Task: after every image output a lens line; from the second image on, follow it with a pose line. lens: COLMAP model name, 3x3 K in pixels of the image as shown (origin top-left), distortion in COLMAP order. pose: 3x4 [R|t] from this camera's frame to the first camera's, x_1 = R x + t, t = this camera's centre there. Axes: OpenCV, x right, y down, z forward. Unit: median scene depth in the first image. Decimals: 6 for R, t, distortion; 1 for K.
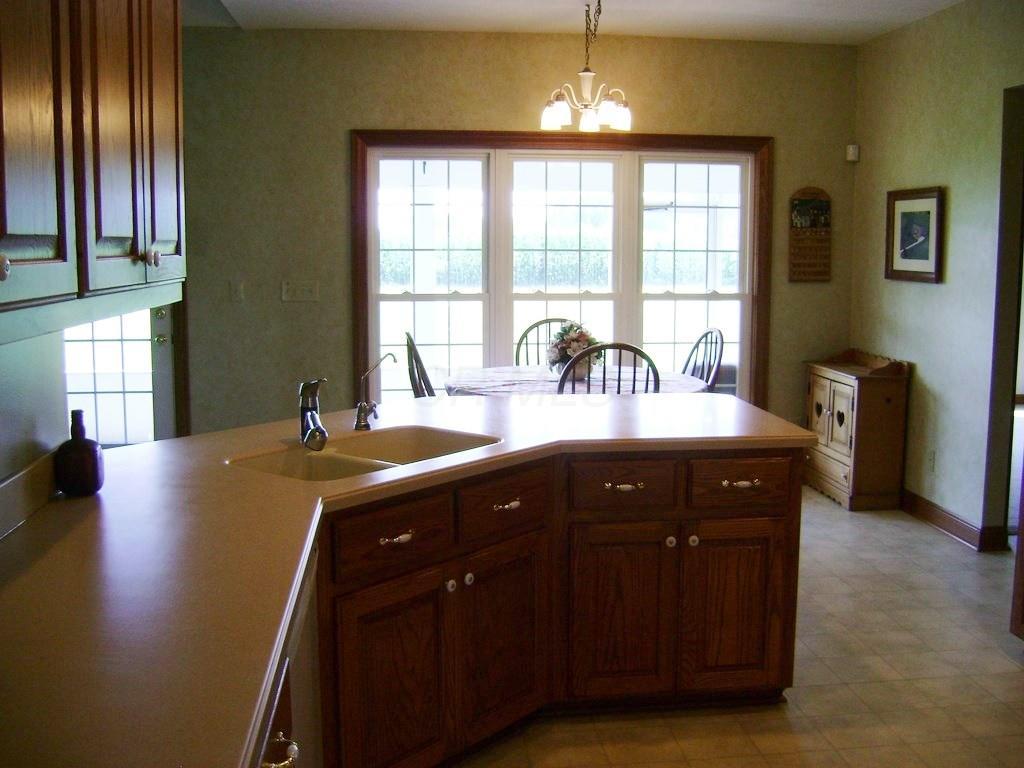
lens RADIAL K [[1058.9, 0, 521.6], [0, 1058.9, 362.6], [0, 0, 1]] dist [-0.148848, 0.091800]
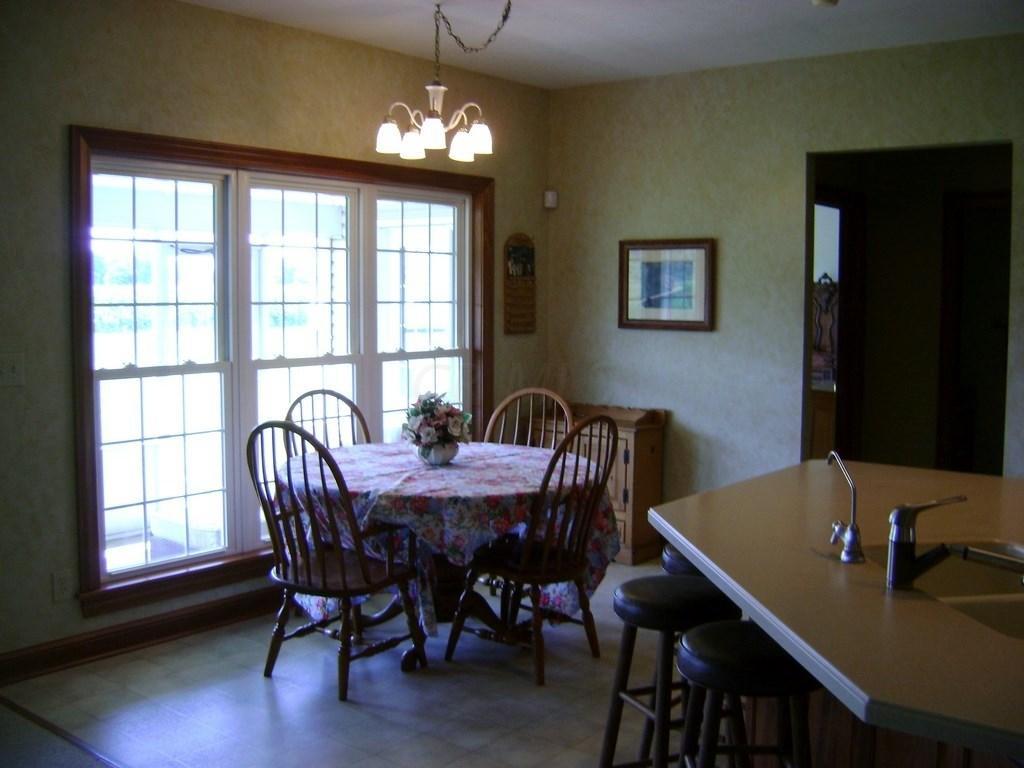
lens RADIAL K [[1058.9, 0, 521.6], [0, 1058.9, 362.6], [0, 0, 1]] dist [-0.148848, 0.091800]
pose [[0.709384, -0.045621, 0.703344, -0.406738], [0.075528, 0.997077, -0.011503, -0.040691], [-0.700763, 0.061282, 0.710757, 0.328621]]
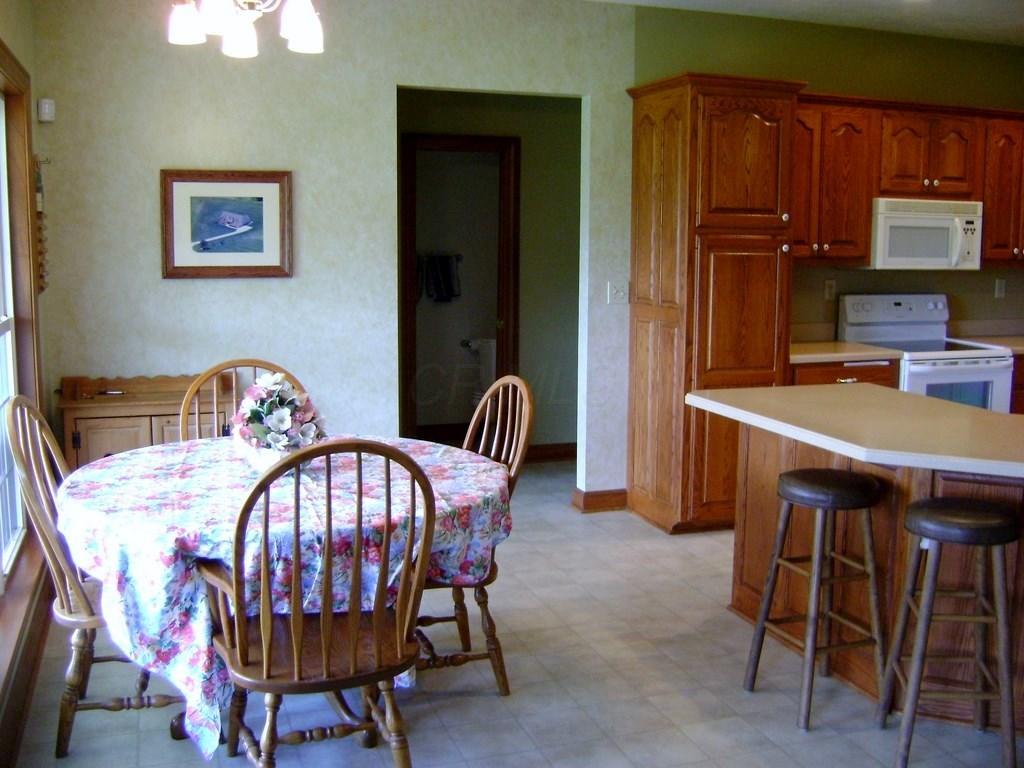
lens RADIAL K [[1058.9, 0, 521.6], [0, 1058.9, 362.6], [0, 0, 1]] dist [-0.148848, 0.091800]
pose [[-0.218799, -0.126568, 0.967527, -0.471423], [0.099024, 0.983553, 0.151058, -0.104515], [-0.970732, 0.128860, -0.202667, 0.853008]]
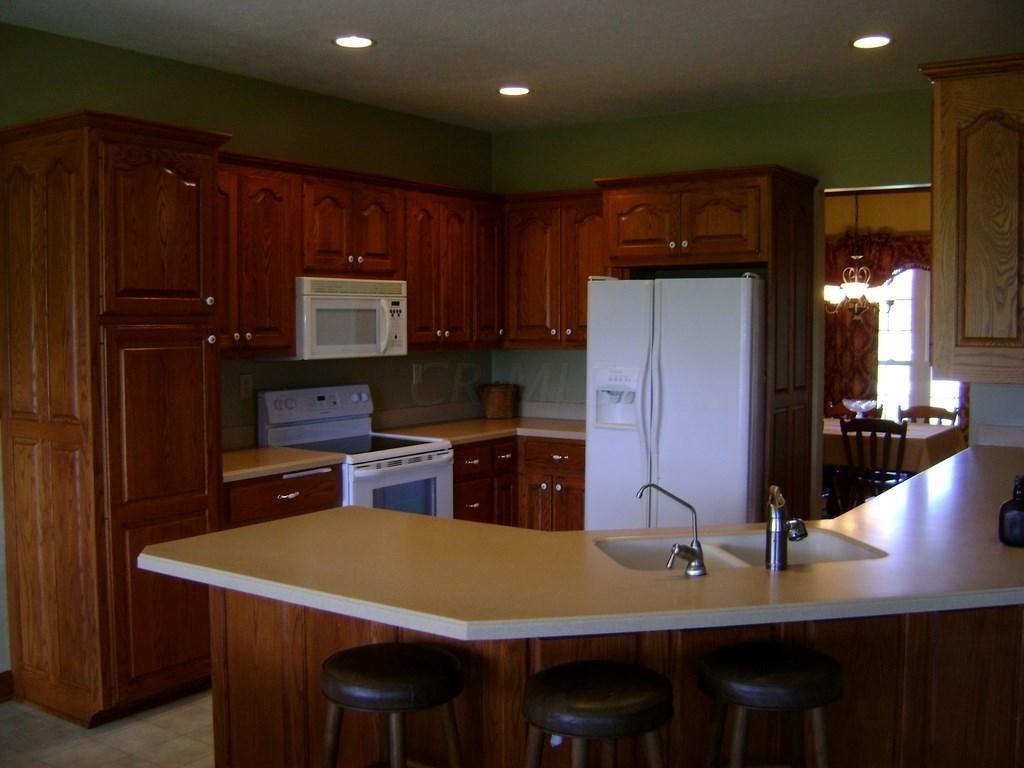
lens RADIAL K [[1058.9, 0, 521.6], [0, 1058.9, 362.6], [0, 0, 1]] dist [-0.148848, 0.091800]
pose [[-0.757023, -0.029558, 0.652719, -0.284731], [0.071785, 0.989166, 0.128049, -0.103590], [-0.649433, 0.143792, -0.746700, 0.838268]]
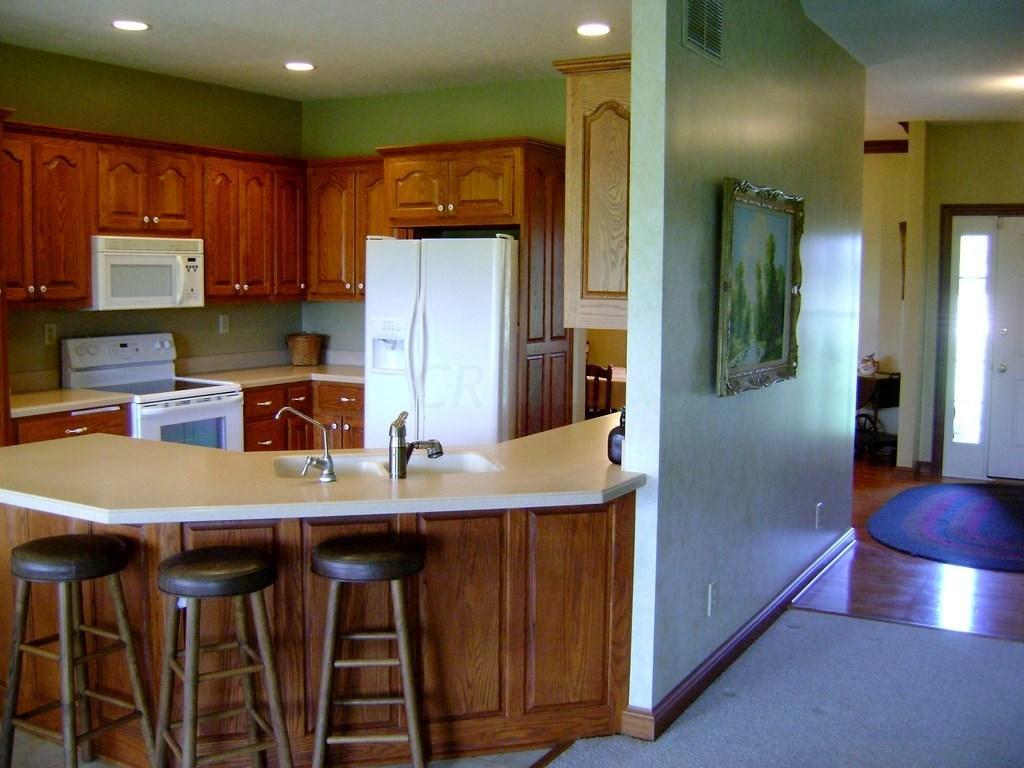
lens RADIAL K [[1058.9, 0, 521.6], [0, 1058.9, 362.6], [0, 0, 1]] dist [-0.148848, 0.091800]
pose [[-0.806847, -0.058693, 0.587837, -0.440141], [0.055474, 0.983128, 0.174303, -0.104411], [-0.588150, 0.173245, -0.789979, 0.837691]]
